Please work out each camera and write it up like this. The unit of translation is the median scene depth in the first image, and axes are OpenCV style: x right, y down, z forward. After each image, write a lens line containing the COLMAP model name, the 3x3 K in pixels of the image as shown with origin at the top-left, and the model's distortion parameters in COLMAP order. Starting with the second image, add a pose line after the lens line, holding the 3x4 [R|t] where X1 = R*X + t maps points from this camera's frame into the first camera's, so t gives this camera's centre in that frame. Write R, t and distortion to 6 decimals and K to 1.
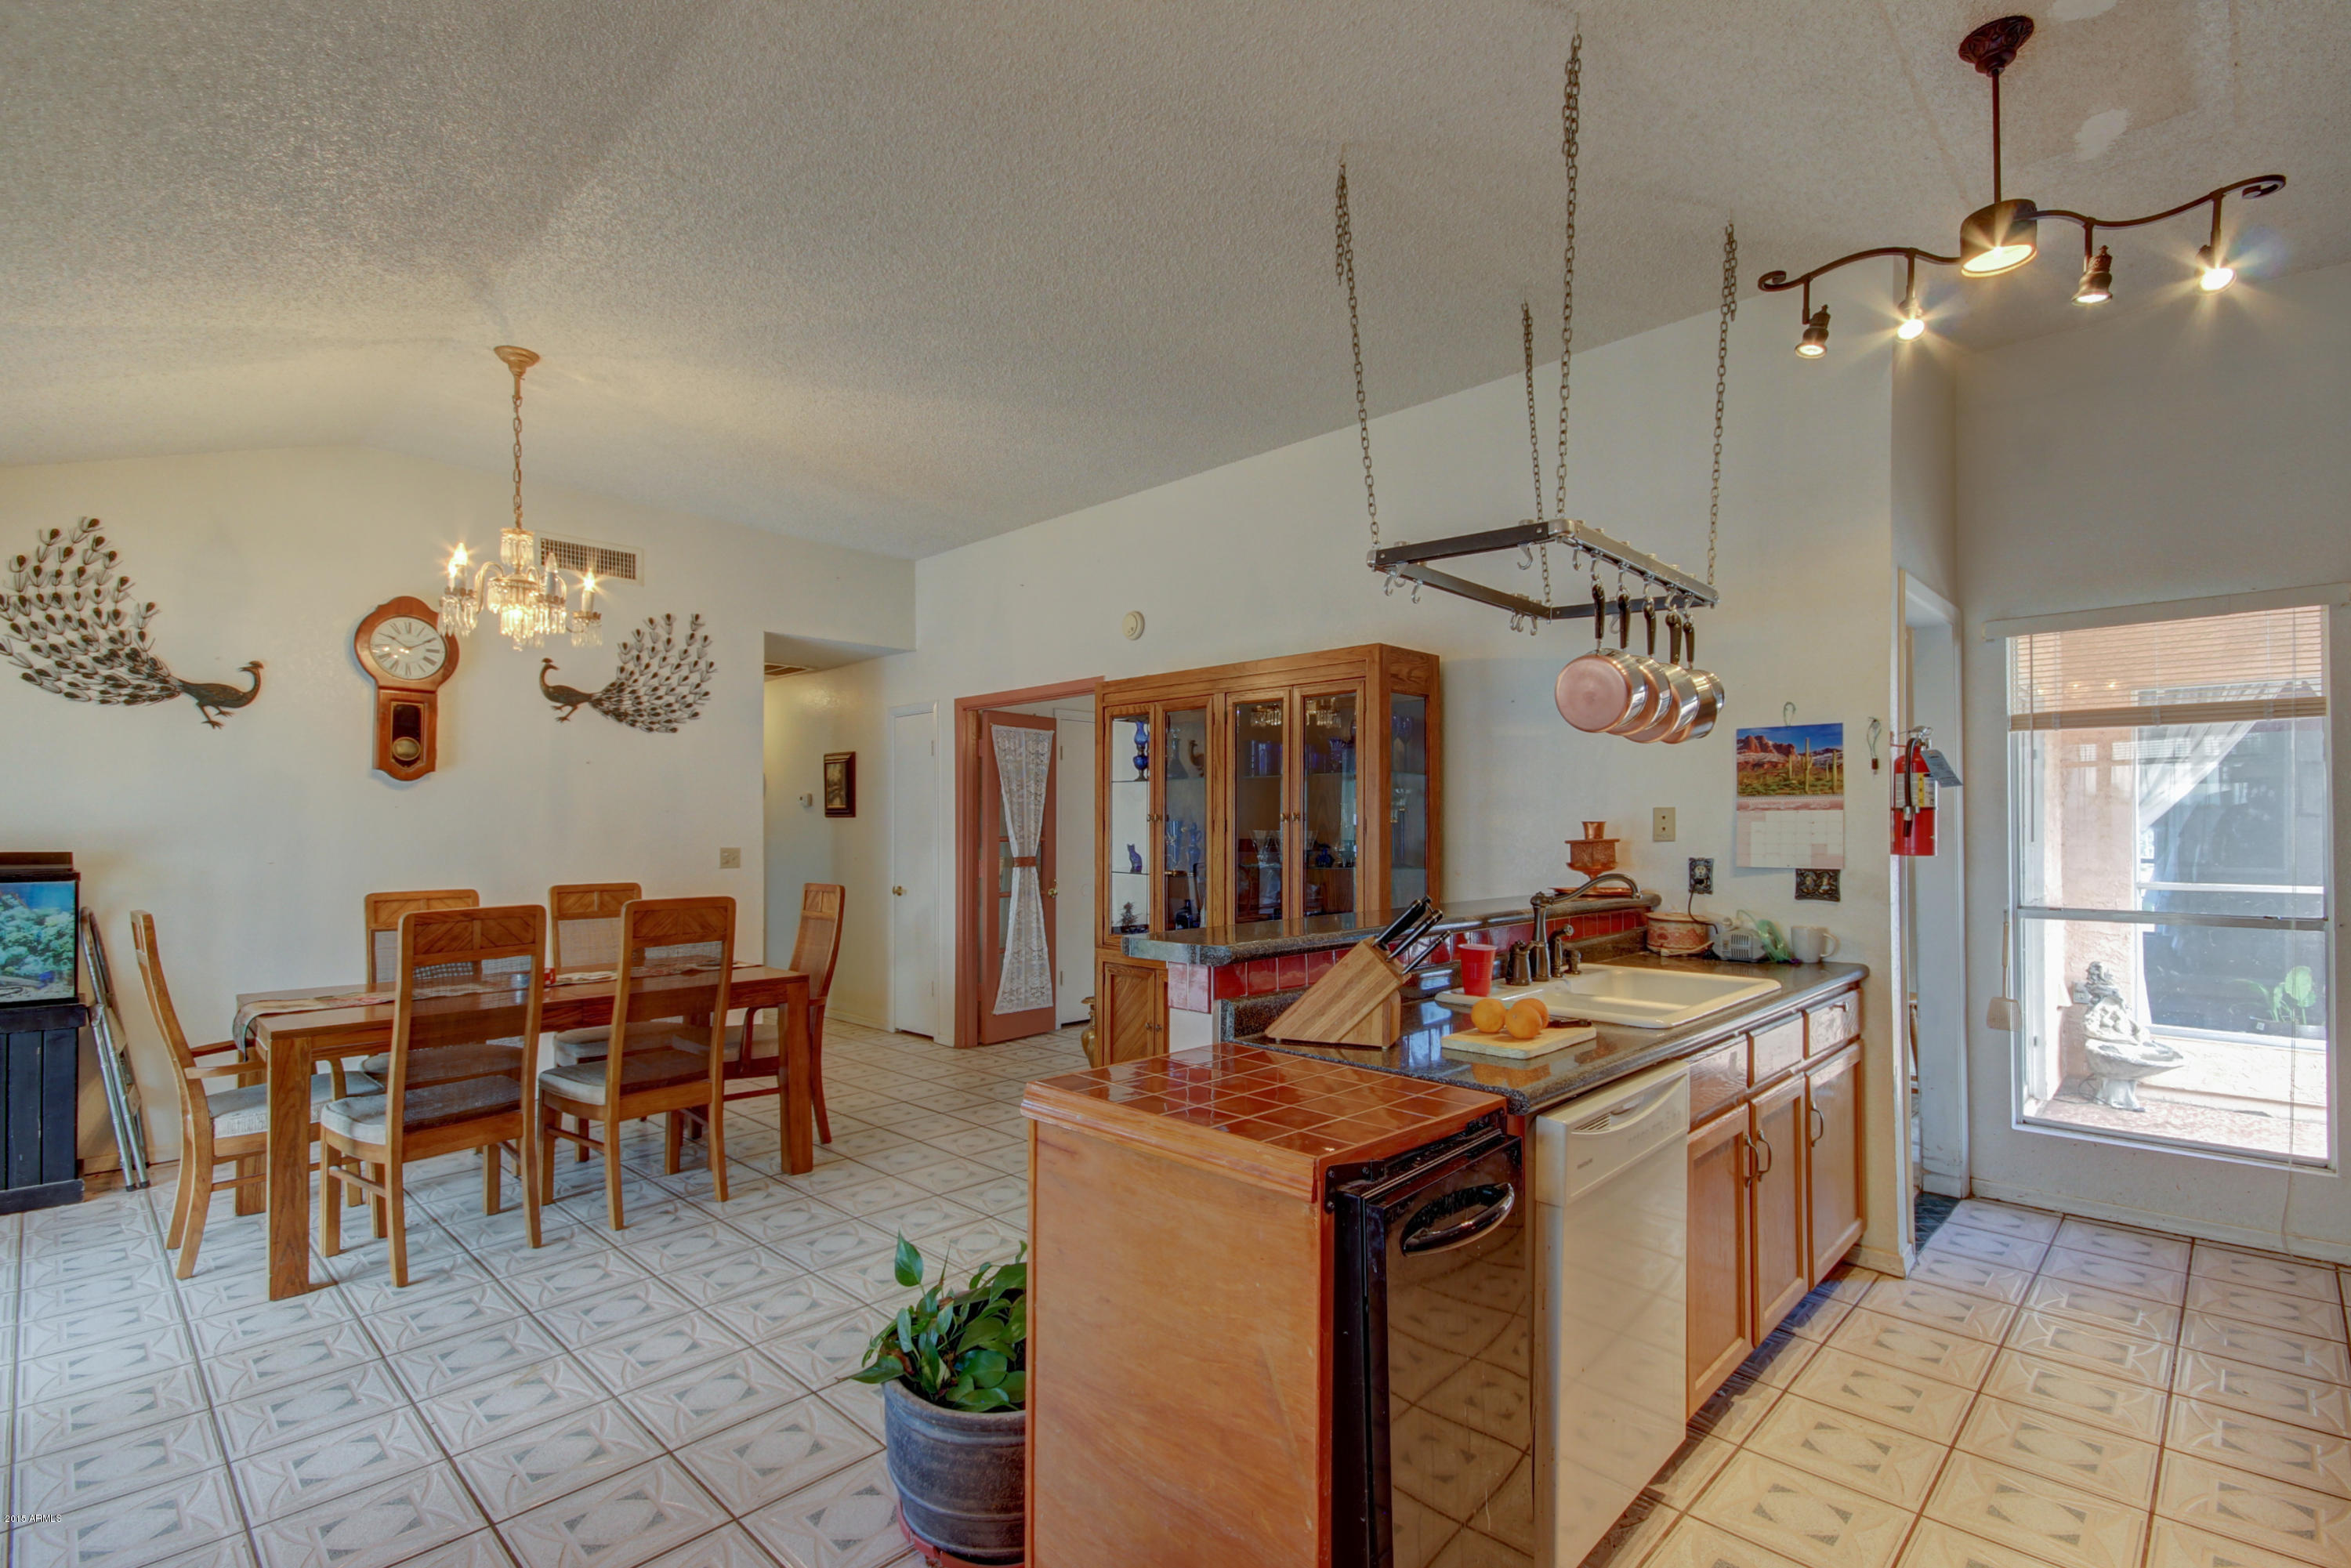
lens RADIAL K [[1082.3, 0, 1210.9], [0, 1082.3, 819.7], [0, 0, 1]] dist [0.028075, -0.015692]
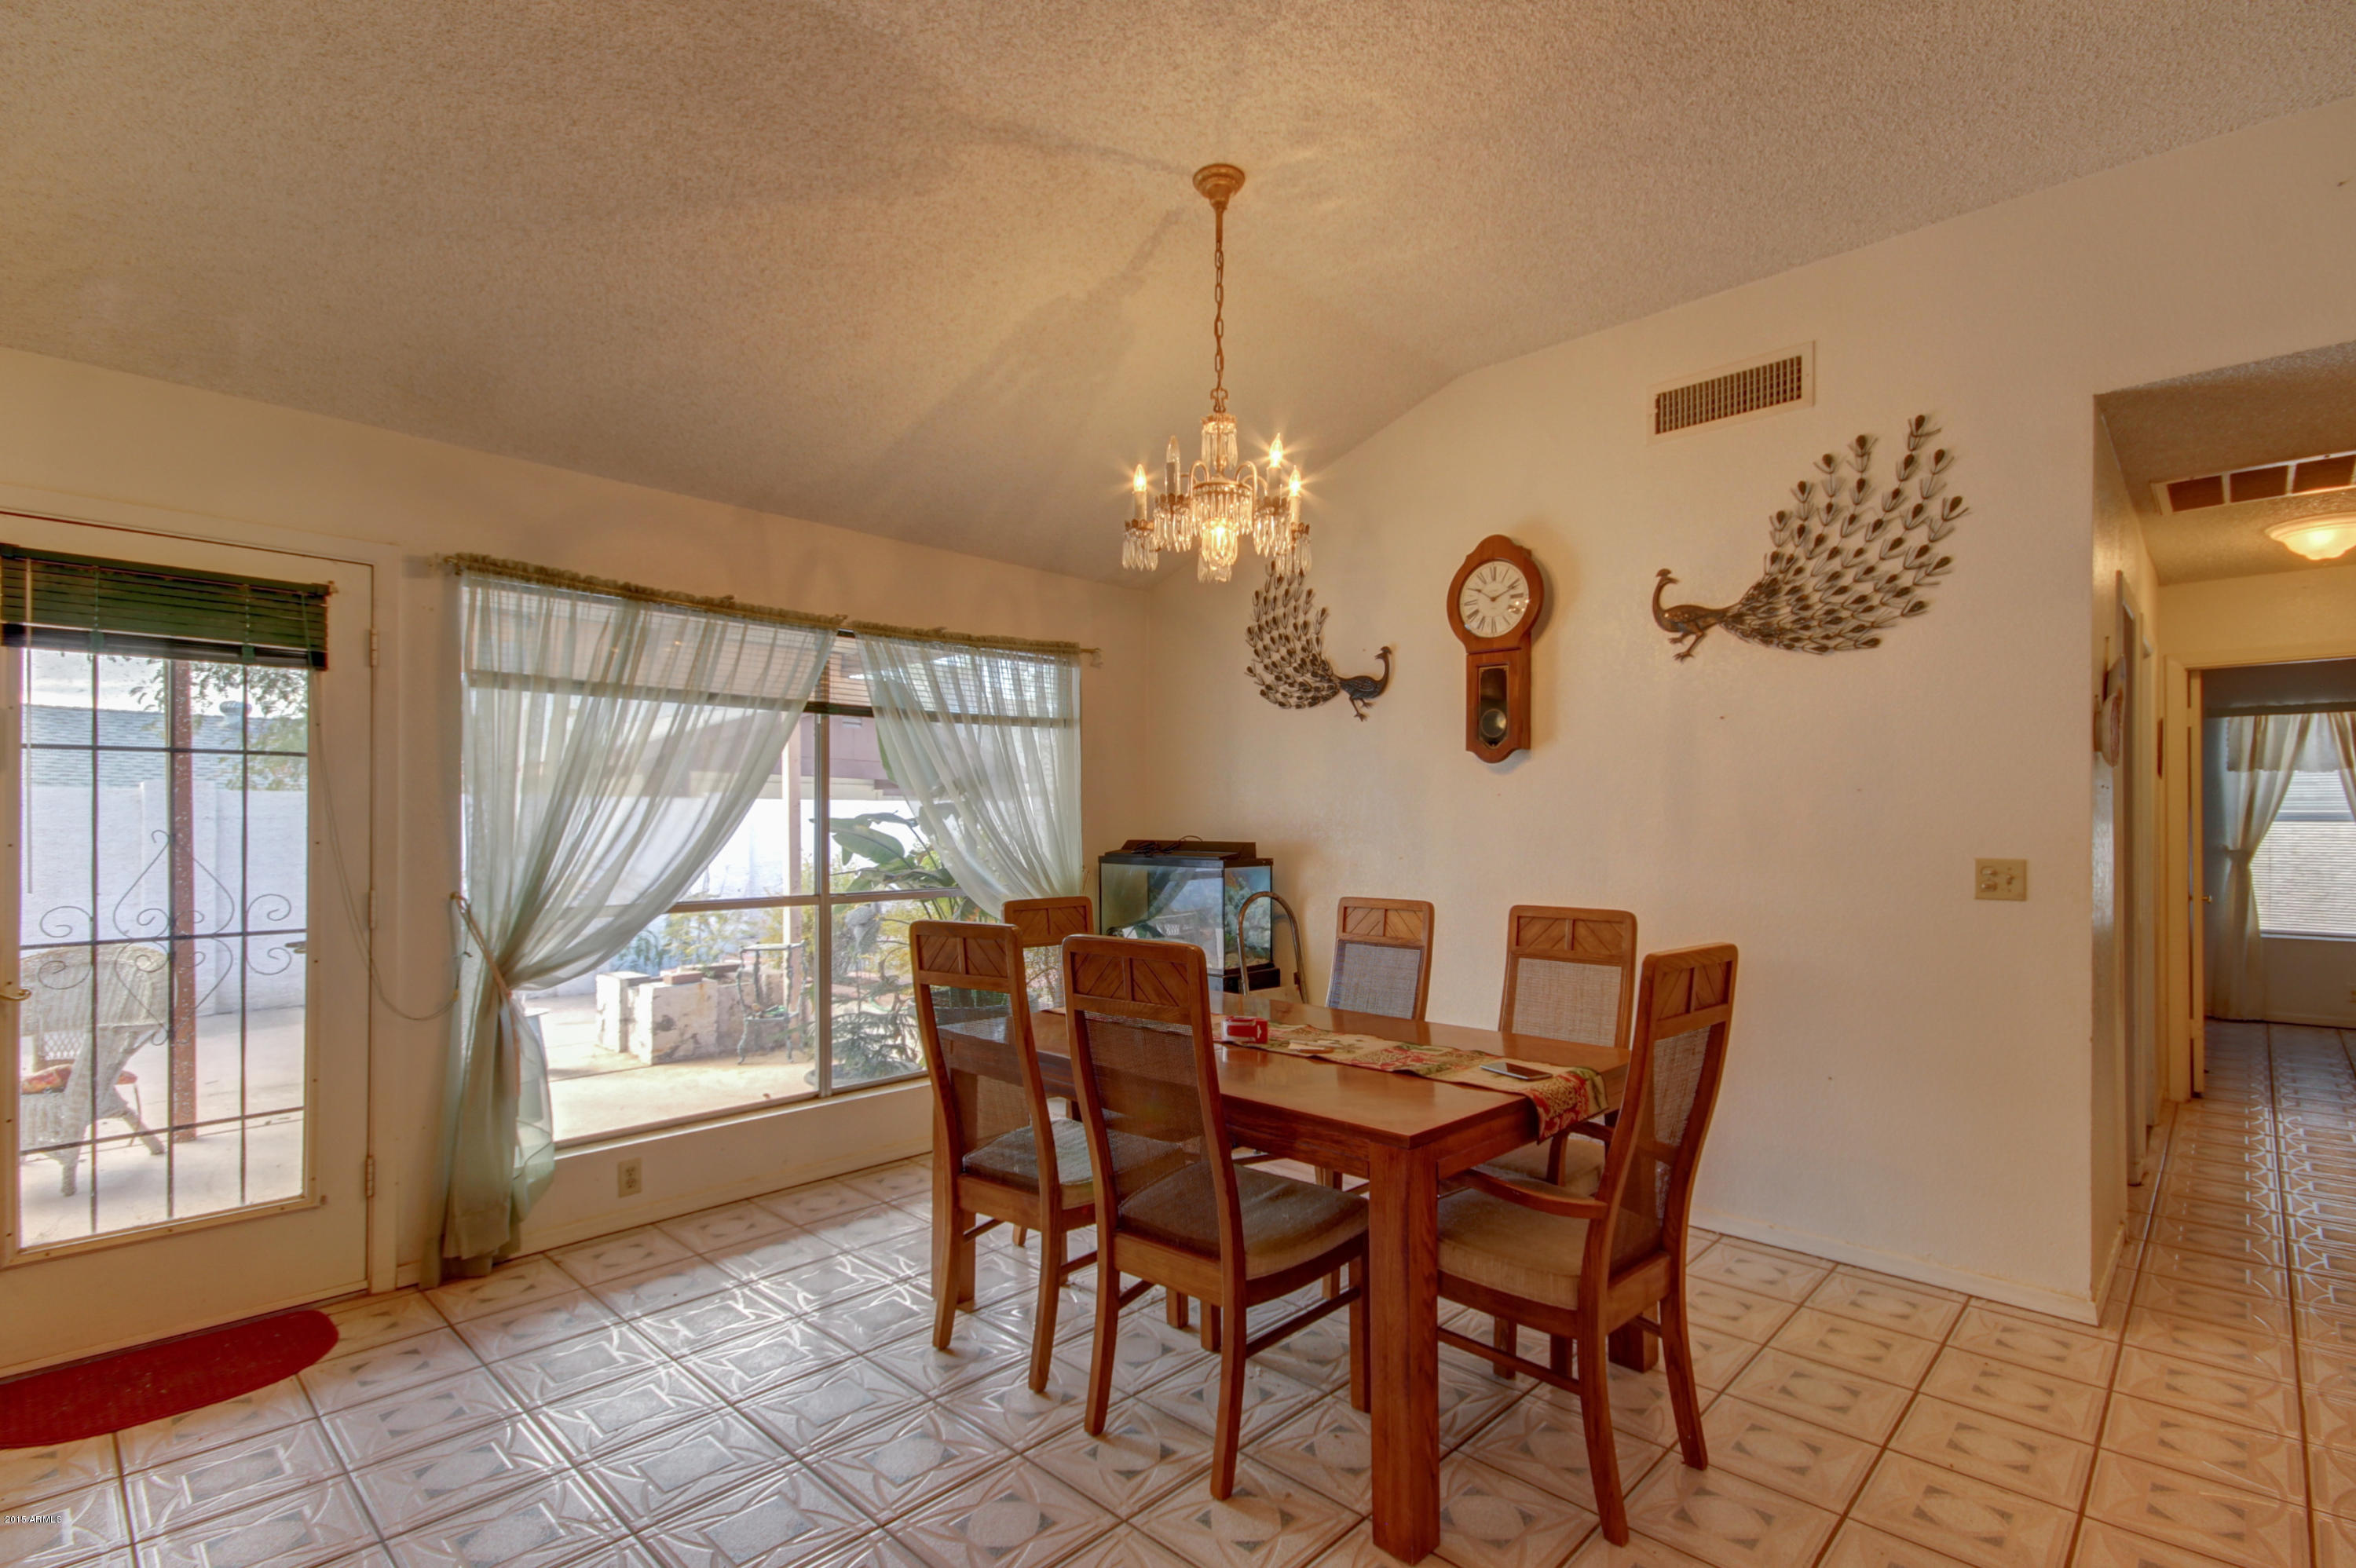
lens RADIAL K [[1106.5, 0, 1184.0], [0, 1106.5, 816.6], [0, 0, 1]] dist [0.025307, -0.008230]
pose [[-0.019743, -0.002590, -0.999802, 0.103629], [0.008318, 0.999962, -0.002754, 0.005360], [0.999770, -0.008371, -0.019721, 0.870877]]
